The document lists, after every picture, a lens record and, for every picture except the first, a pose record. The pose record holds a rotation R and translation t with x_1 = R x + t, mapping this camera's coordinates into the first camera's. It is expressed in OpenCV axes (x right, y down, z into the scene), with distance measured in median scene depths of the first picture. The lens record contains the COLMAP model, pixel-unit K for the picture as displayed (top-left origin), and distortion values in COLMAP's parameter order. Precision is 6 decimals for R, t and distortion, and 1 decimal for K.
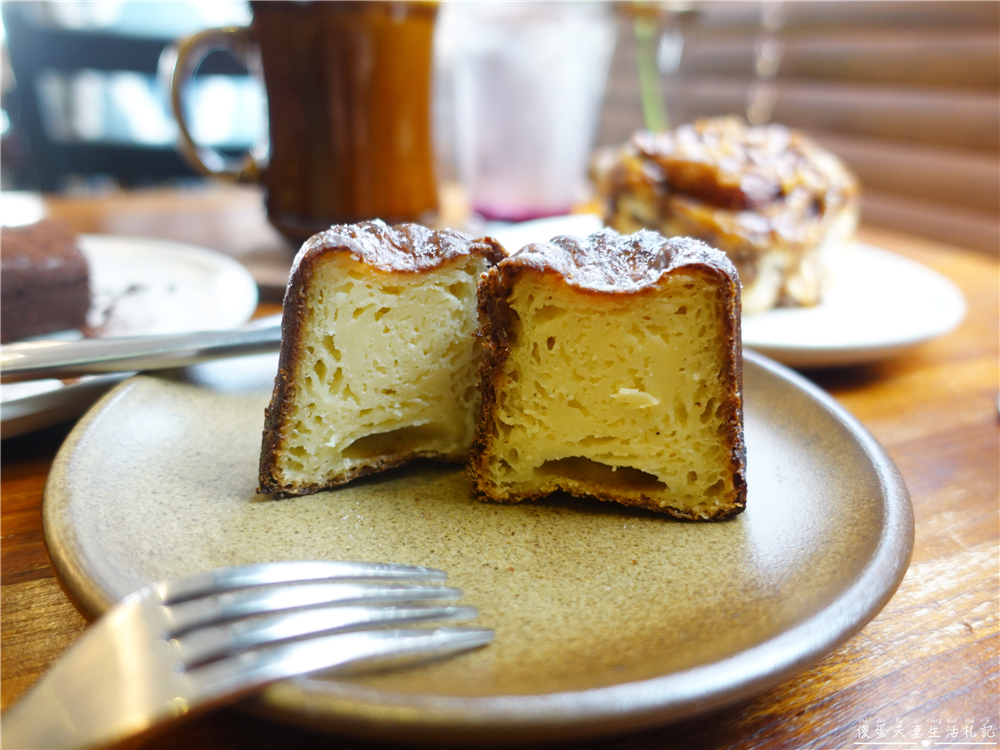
lens RADIAL K [[765.6, 0, 503.9], [0, 765.6, 374.3], [0, 0, 1]] dist [-0.002828, 0.003355]
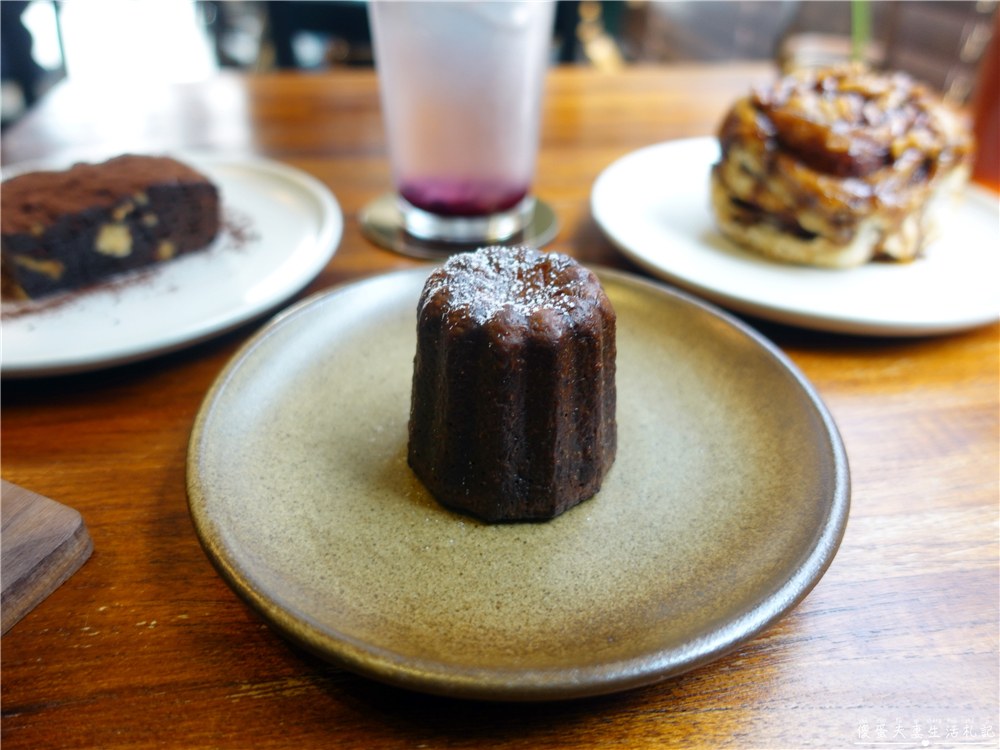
lens RADIAL K [[765.6, 0, 504.4], [0, 765.6, 373.4], [0, 0, 1]] dist [-0.002828, 0.003355]
pose [[0.999359, 0.007939, -0.034919, -0.001790], [-0.000498, 0.978099, 0.208142, -0.312837], [0.035806, -0.207991, 0.977475, -0.235657]]
